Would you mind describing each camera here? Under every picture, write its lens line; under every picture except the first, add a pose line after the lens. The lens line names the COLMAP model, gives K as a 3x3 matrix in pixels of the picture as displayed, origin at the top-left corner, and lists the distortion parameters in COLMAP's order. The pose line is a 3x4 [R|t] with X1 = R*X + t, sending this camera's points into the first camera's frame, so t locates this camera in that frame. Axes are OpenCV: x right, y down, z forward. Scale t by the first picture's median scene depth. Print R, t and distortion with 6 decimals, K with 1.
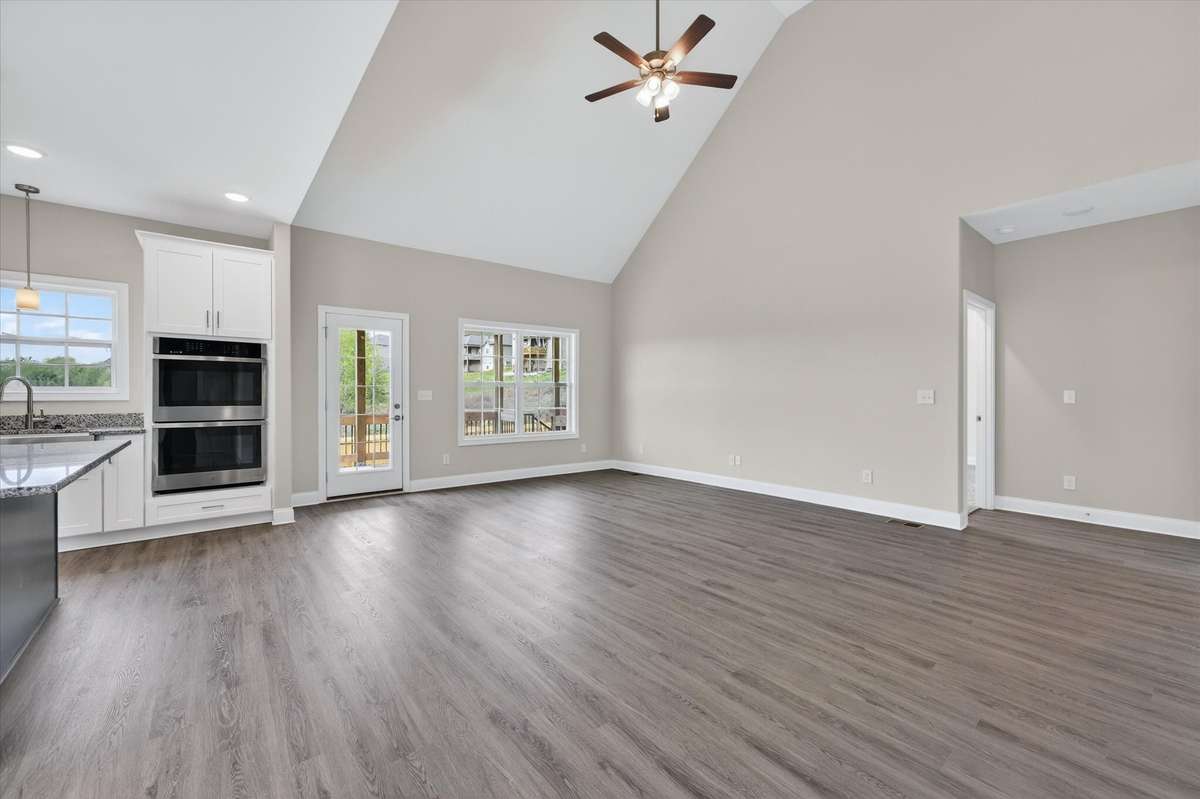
lens RADIAL K [[478.0, 0, 593.8], [0, 478.0, 393.5], [0, 0, 1]] dist [-0.007974, 0.005697]
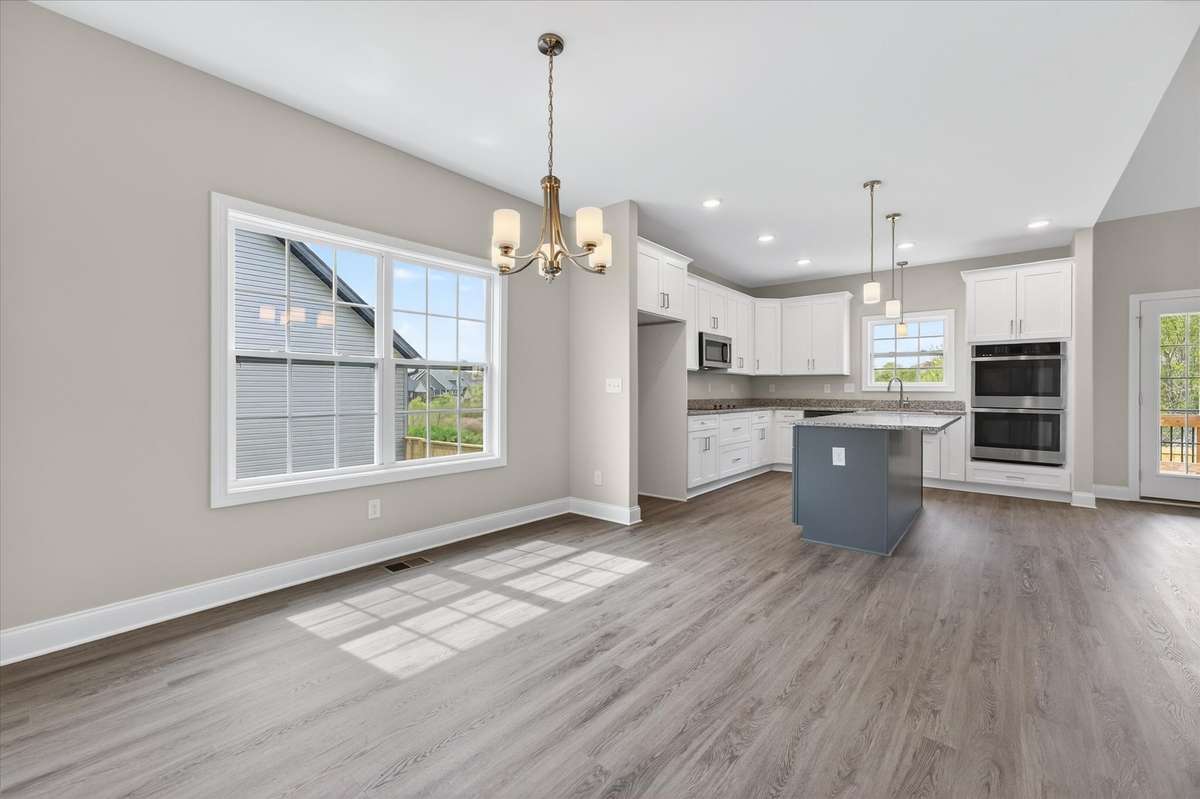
lens RADIAL K [[478.0, 0, 607.3], [0, 478.0, 392.7], [0, 0, 1]] dist [-0.007974, 0.005697]
pose [[0.192183, 0.004545, -0.981349, 0.216996], [-0.003434, 0.999986, 0.003959, 0.015629], [0.981353, 0.002609, 0.192196, -0.286349]]
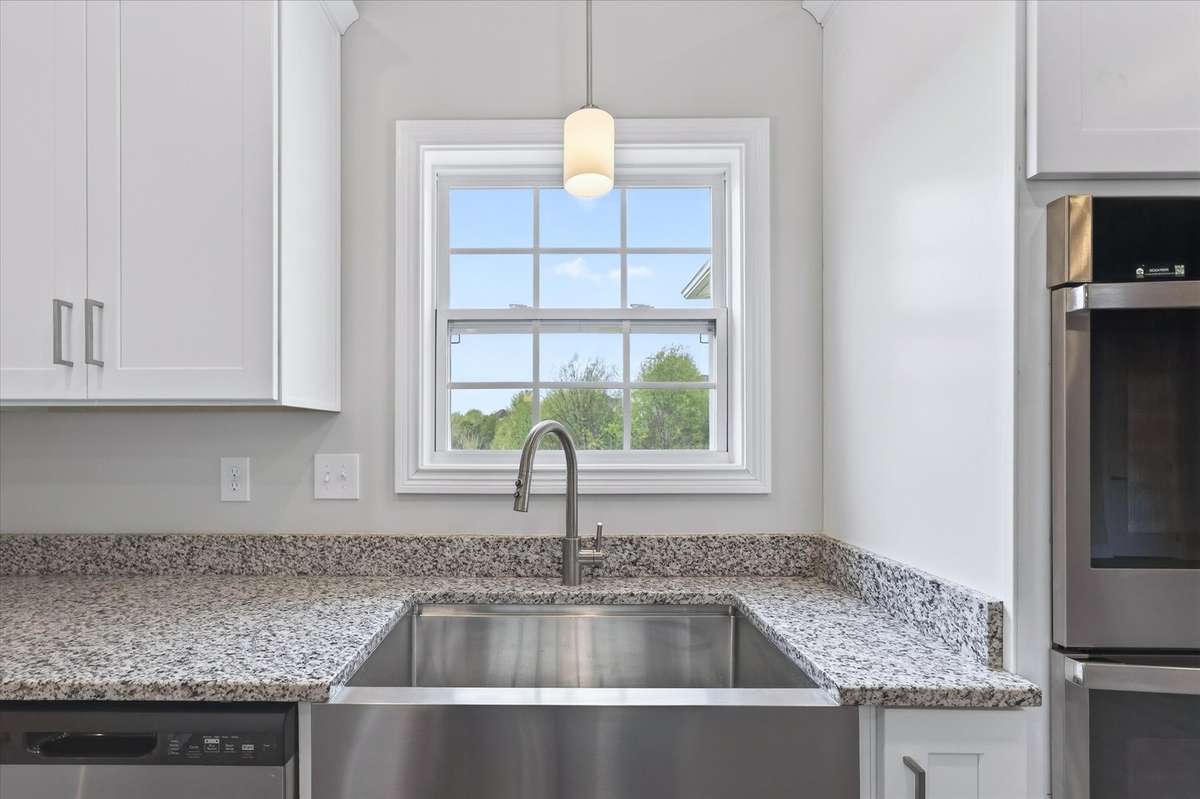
lens RADIAL K [[478.0, 0, 557.5], [0, 478.0, 437.9], [0, 0, 1]] dist [-0.007974, 0.005697]
pose [[0.762000, 0.000116, -0.647578, -0.914661], [0.003182, 0.999987, 0.003923, -0.023638], [0.647570, -0.005050, 0.761989, 0.698808]]
